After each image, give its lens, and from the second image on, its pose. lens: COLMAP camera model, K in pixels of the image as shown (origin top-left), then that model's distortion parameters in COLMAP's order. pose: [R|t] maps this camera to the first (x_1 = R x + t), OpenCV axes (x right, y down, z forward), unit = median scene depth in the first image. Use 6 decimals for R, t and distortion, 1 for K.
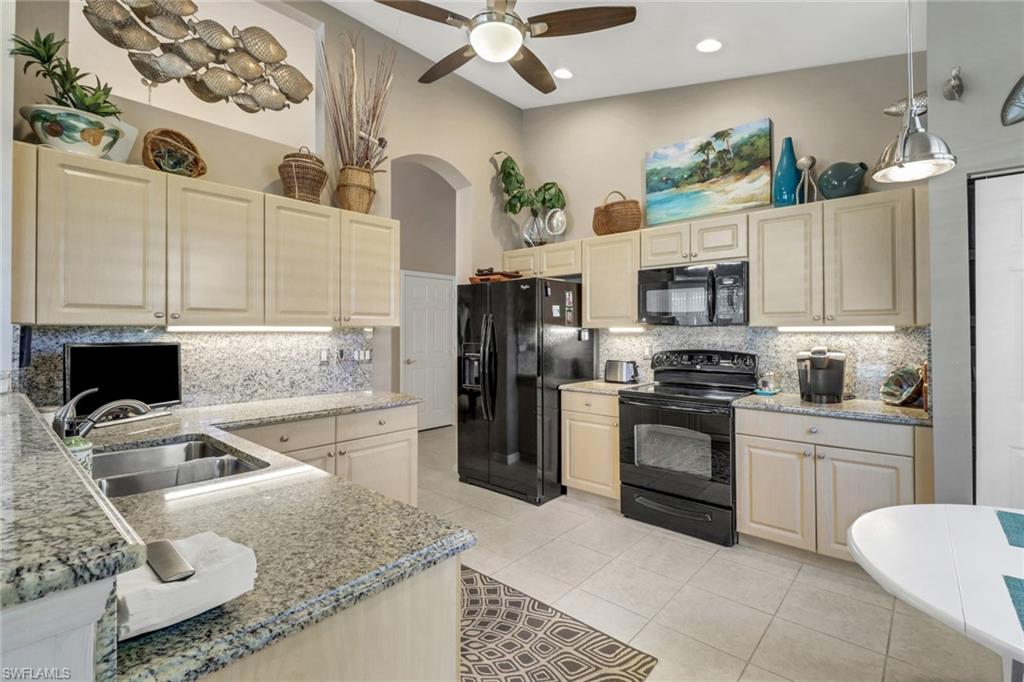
lens RADIAL K [[474.8, 0, 495.9], [0, 474.8, 327.9], [0, 0, 1]] dist [0.008335, -0.006626]
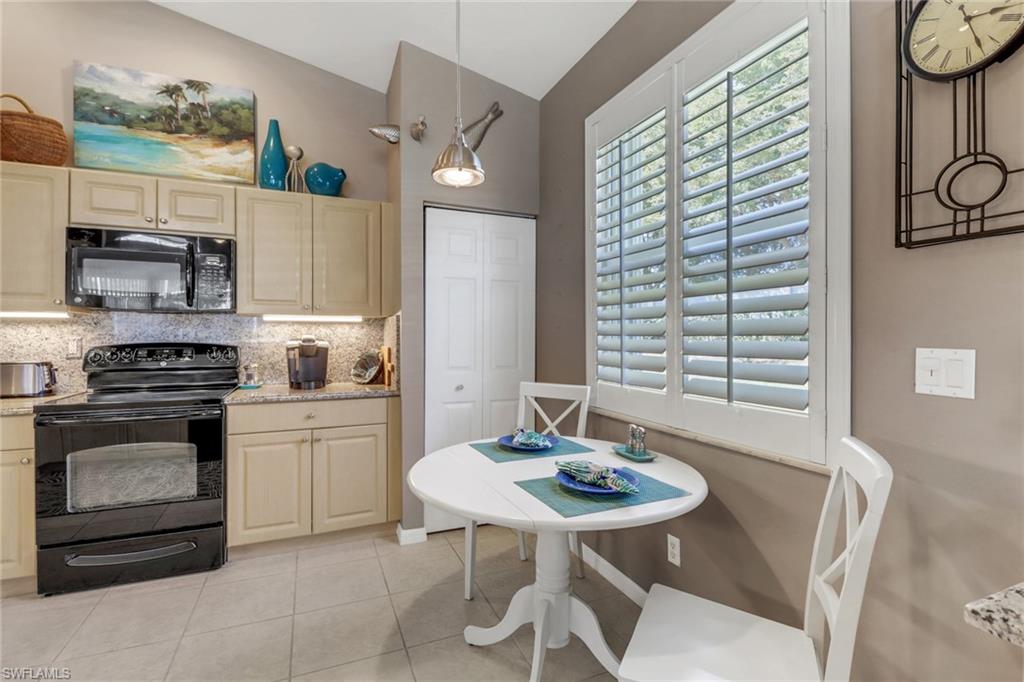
lens RADIAL K [[474.8, 0, 521.2], [0, 474.8, 336.1], [0, 0, 1]] dist [0.008335, -0.006626]
pose [[0.397465, 0.000124, 0.917617, -0.073713], [-0.010012, 0.999941, 0.004201, 0.029348], [-0.917563, -0.010857, 0.397443, 0.150159]]
